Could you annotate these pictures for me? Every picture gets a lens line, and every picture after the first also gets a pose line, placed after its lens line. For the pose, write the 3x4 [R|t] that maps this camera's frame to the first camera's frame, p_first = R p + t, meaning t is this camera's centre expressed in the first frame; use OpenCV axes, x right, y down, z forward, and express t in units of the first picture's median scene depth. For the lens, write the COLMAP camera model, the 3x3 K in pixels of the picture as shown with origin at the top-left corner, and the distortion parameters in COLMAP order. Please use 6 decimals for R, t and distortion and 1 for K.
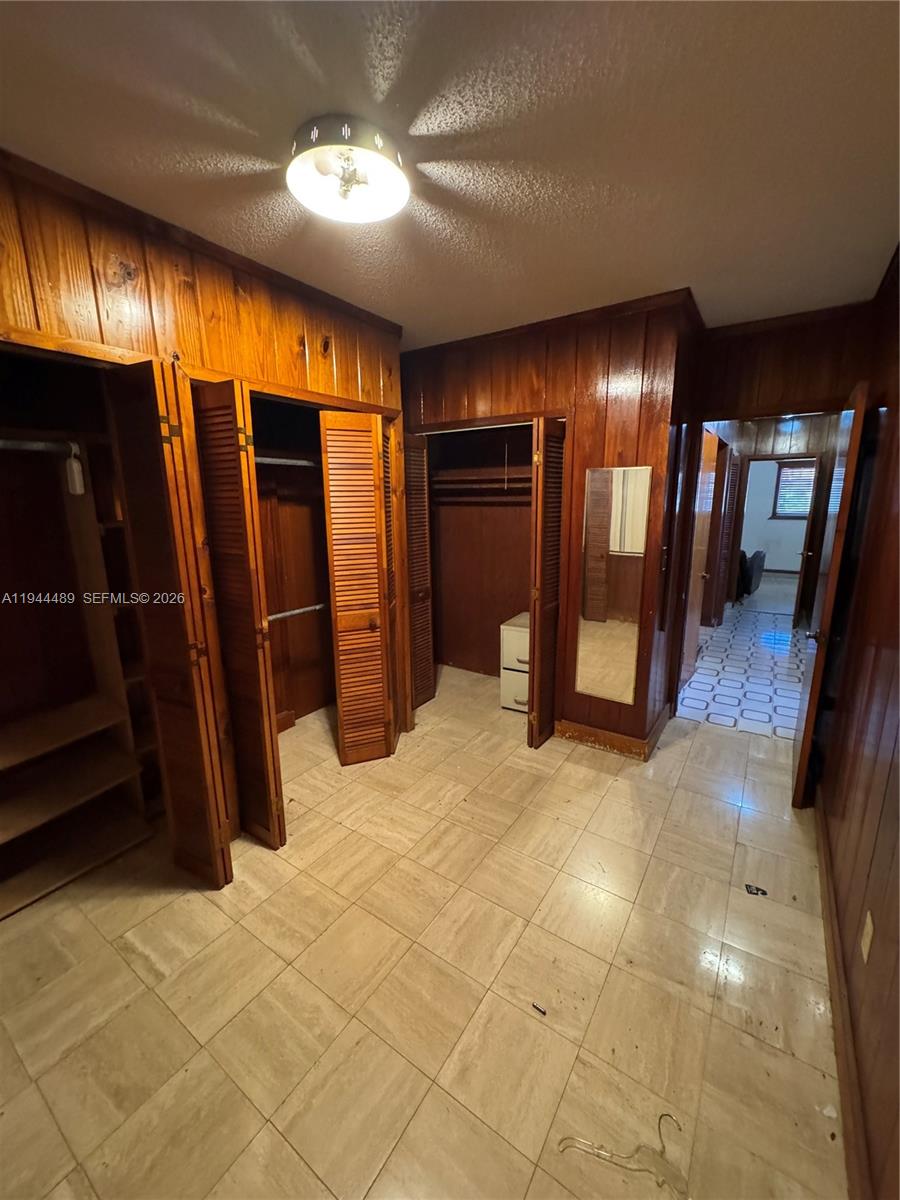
lens RADIAL K [[478.8, 0, 447.6], [0, 478.8, 599.2], [0, 0, 1]] dist [-0.003643, 0.000993]
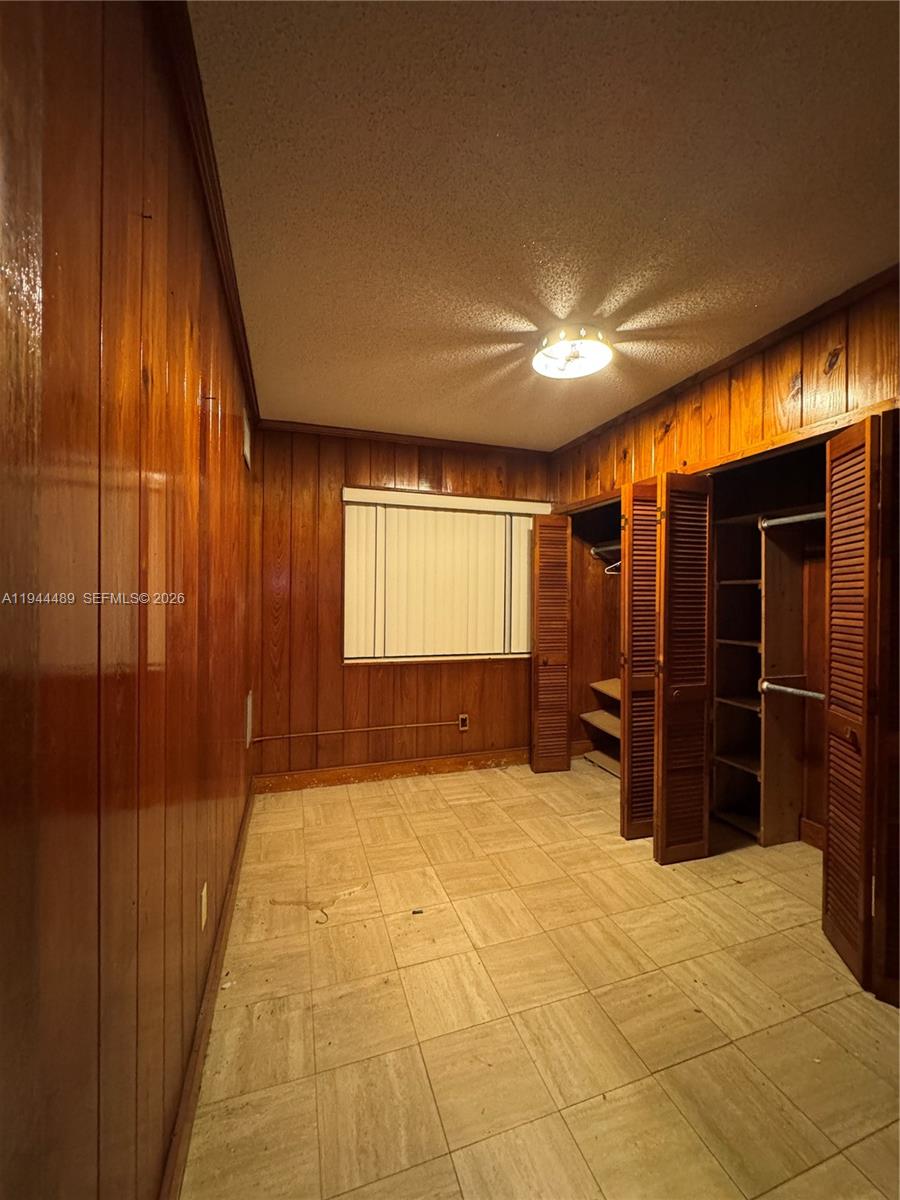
lens RADIAL K [[478.8, 0, 451.1], [0, 478.8, 597.2], [0, 0, 1]] dist [-0.003643, 0.000993]
pose [[-0.606031, 0.004700, -0.795427, 1.099343], [-0.167117, 0.976912, 0.133097, -0.207847], [0.777688, 0.213590, -0.591253, 1.522480]]
